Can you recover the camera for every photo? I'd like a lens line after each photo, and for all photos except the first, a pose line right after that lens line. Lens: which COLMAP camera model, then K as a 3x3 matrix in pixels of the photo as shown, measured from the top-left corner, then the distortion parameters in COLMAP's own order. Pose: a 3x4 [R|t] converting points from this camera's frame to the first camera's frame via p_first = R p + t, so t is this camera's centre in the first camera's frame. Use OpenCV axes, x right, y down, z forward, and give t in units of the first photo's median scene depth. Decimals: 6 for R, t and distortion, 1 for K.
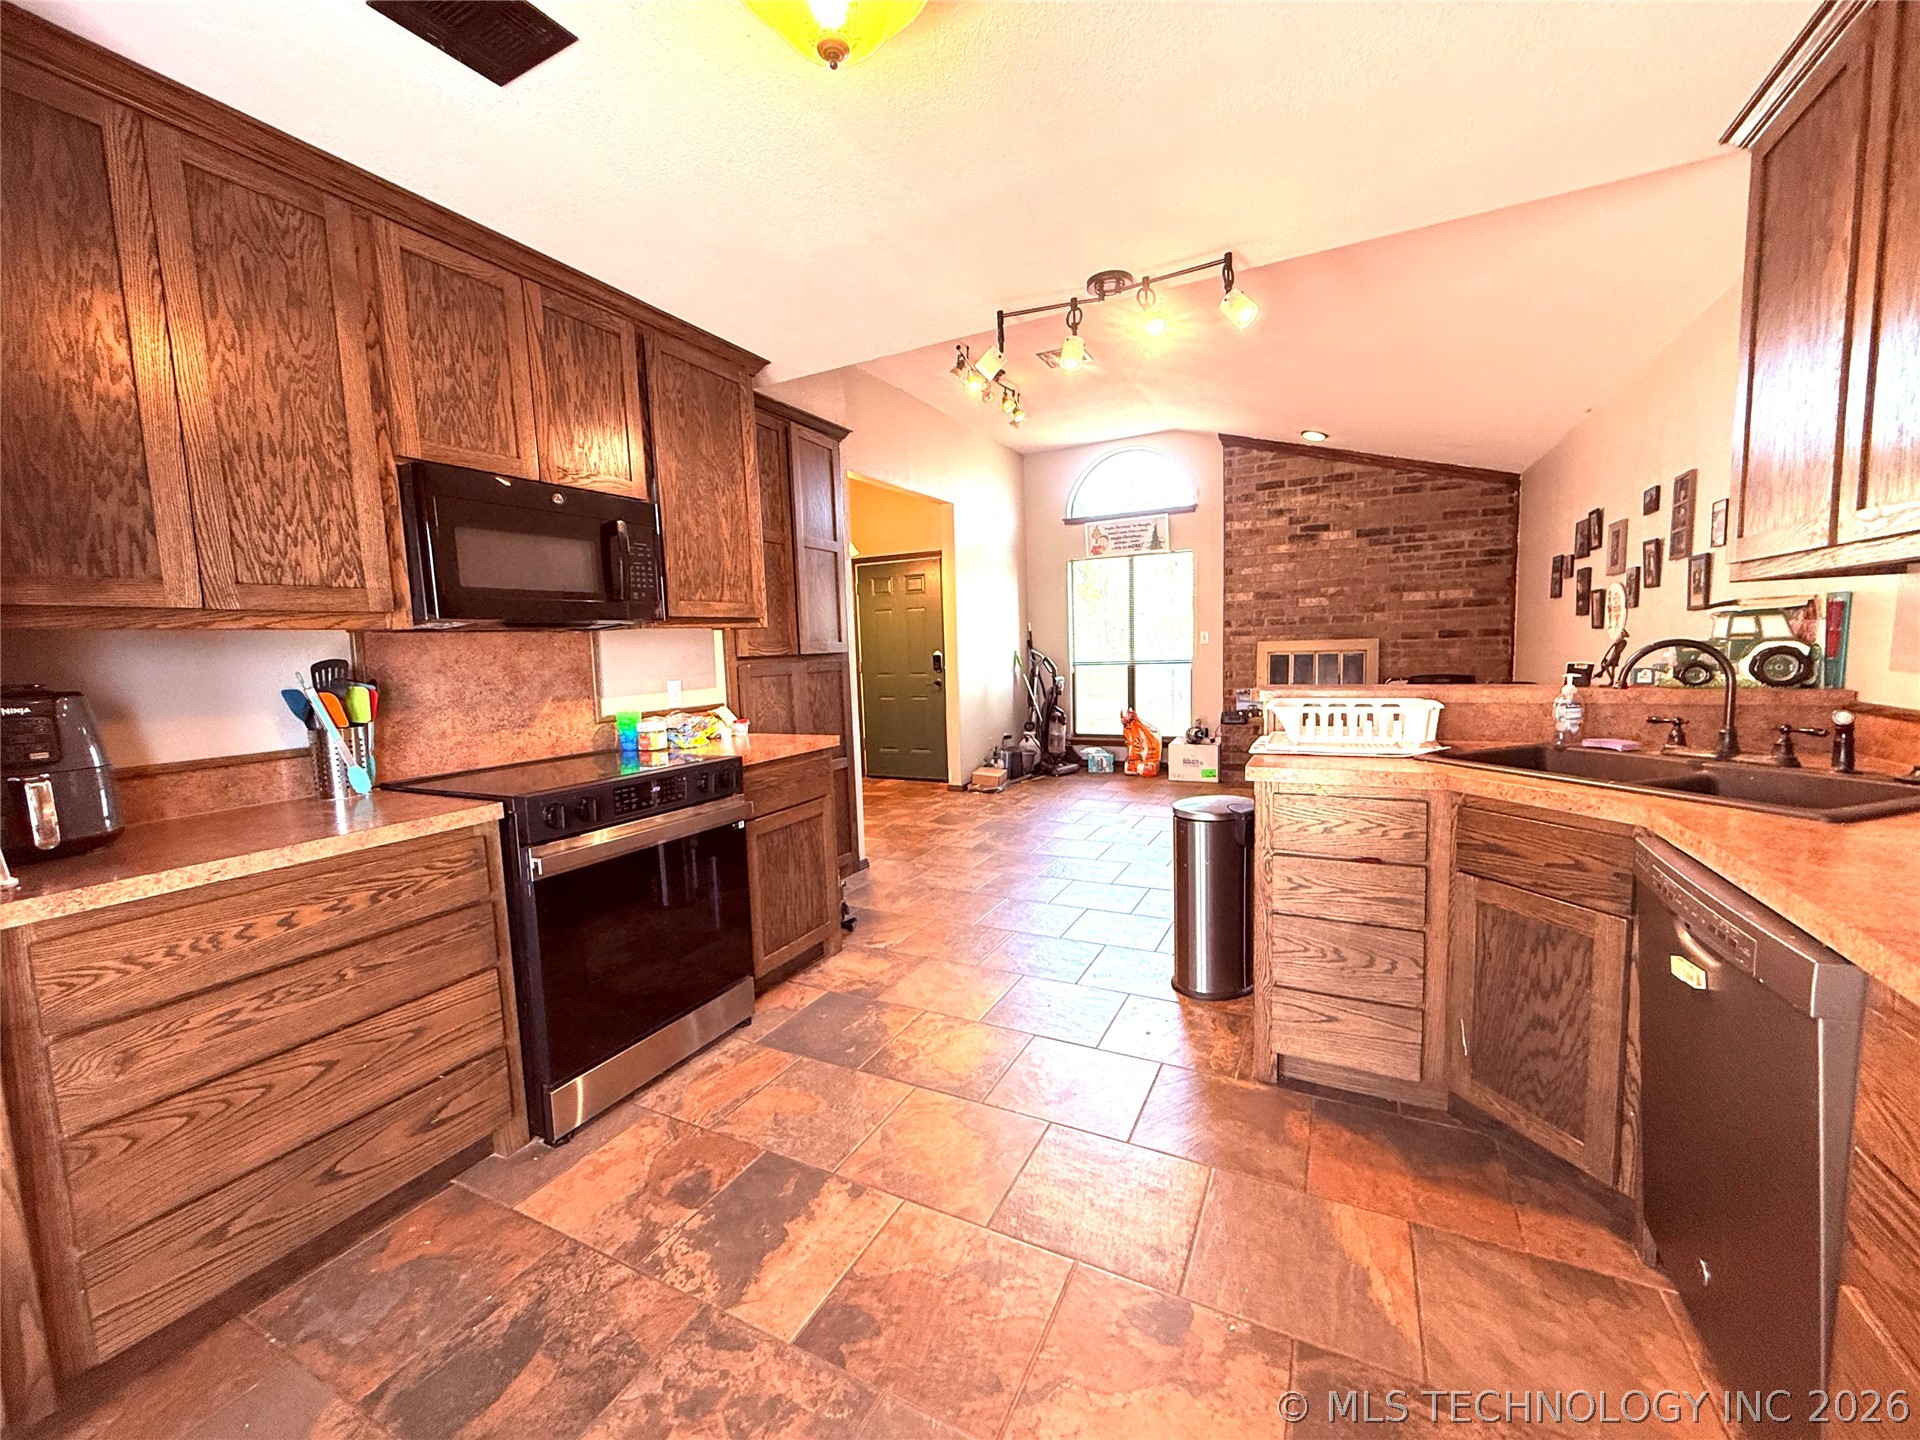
lens RADIAL K [[772.2, 0, 941.0], [0, 772.2, 721.8], [0, 0, 1]] dist [-0.001127, 0.000692]
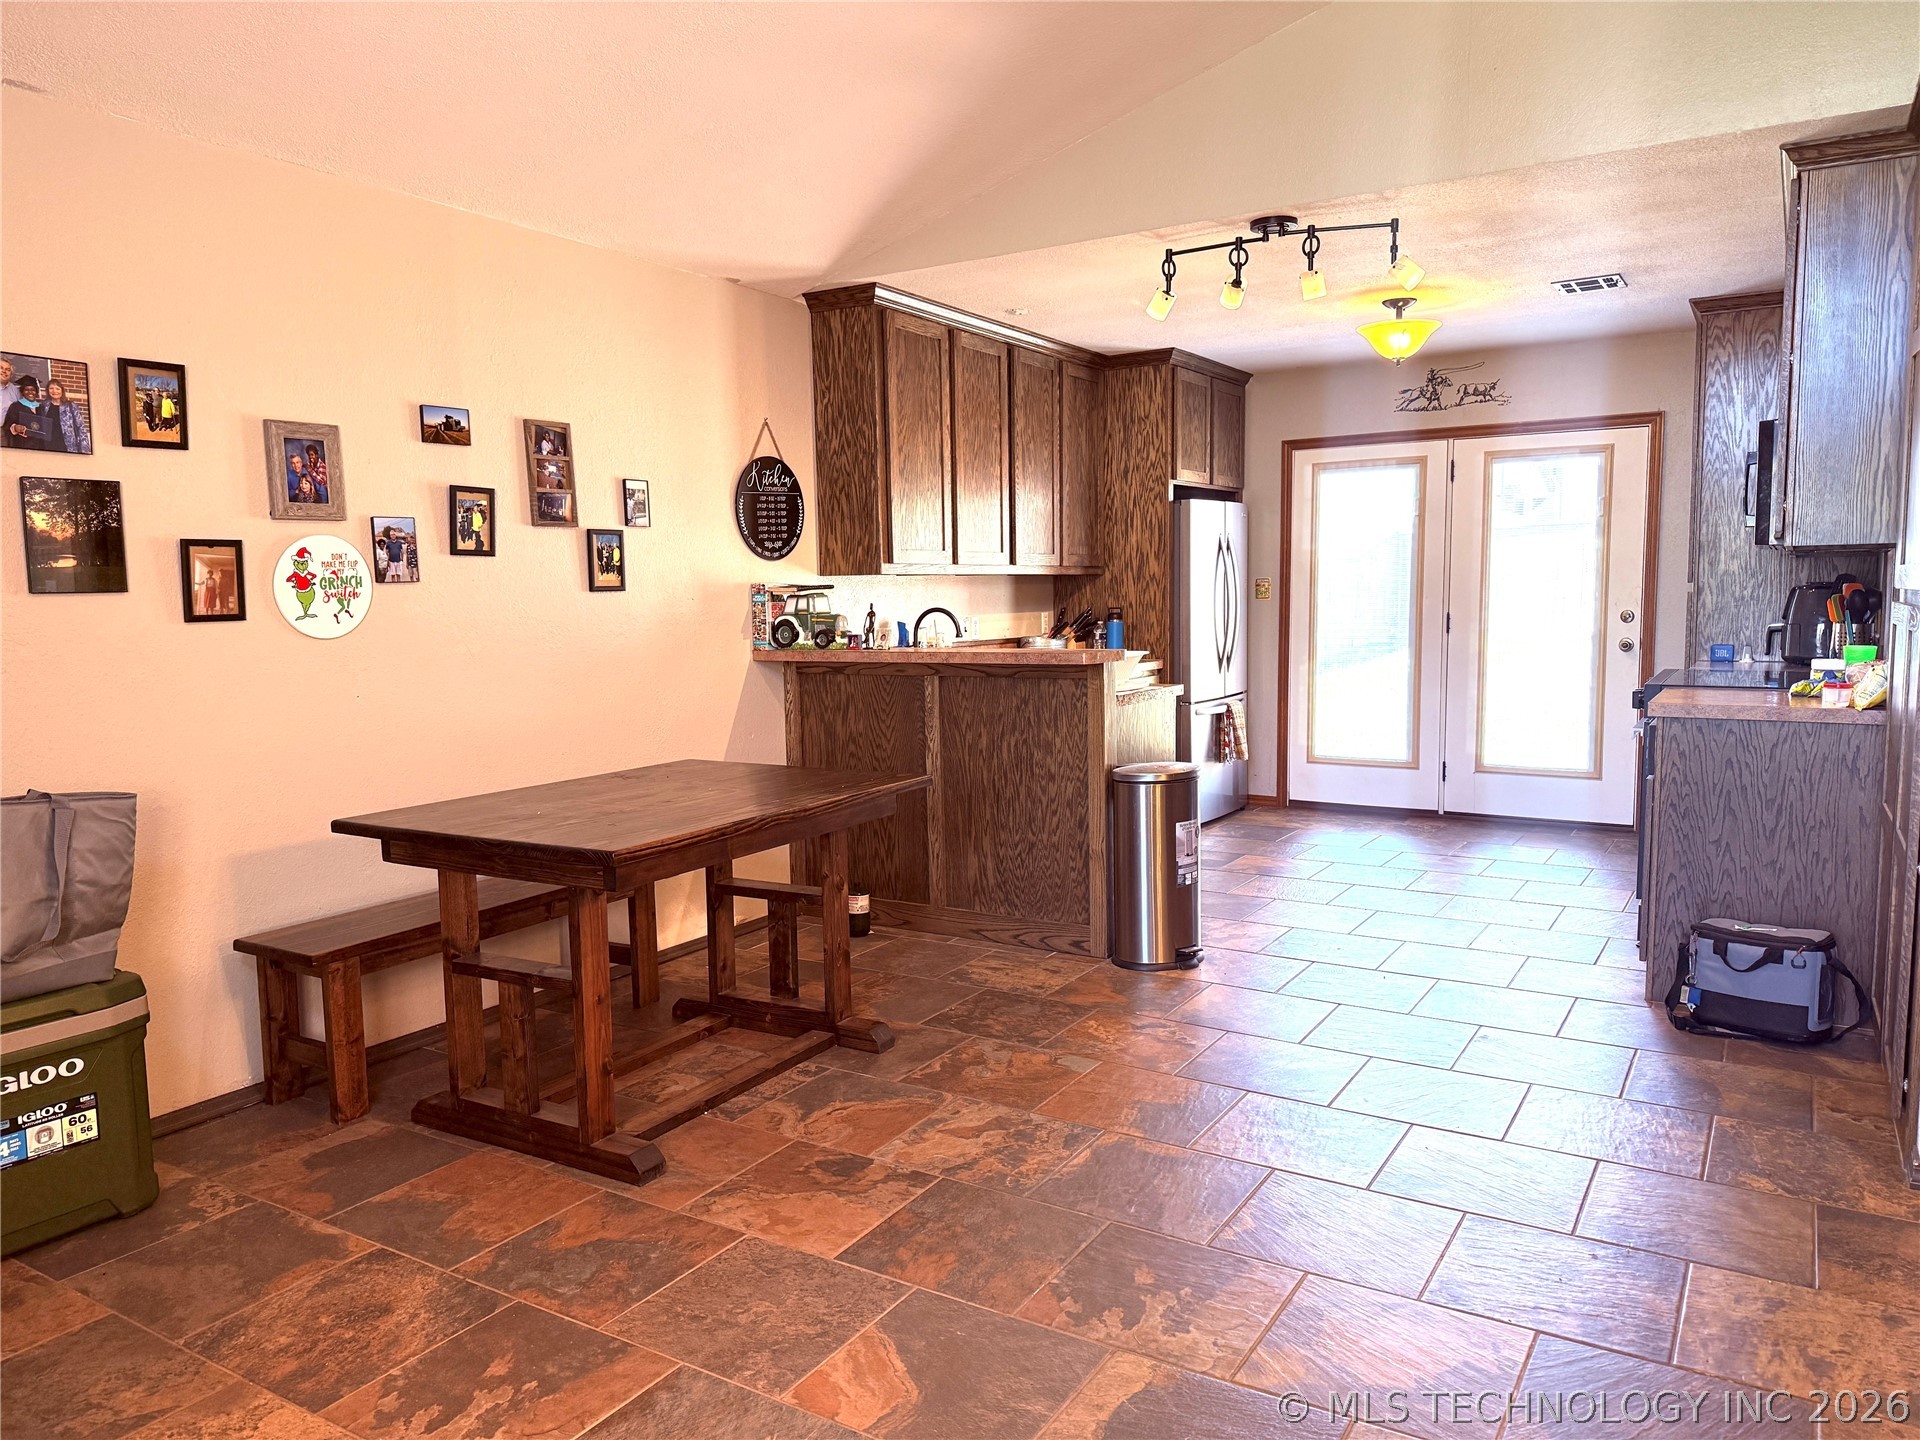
lens RADIAL K [[1344.3, 0, 945.8], [0, 1344.3, 737.6], [0, 0, 1]] dist [0.046005, -0.070275]
pose [[-0.995930, 0.045925, 0.077554, 0.210281], [0.060723, 0.977750, 0.200791, -0.119646], [-0.066607, 0.204683, -0.976559, 1.131445]]
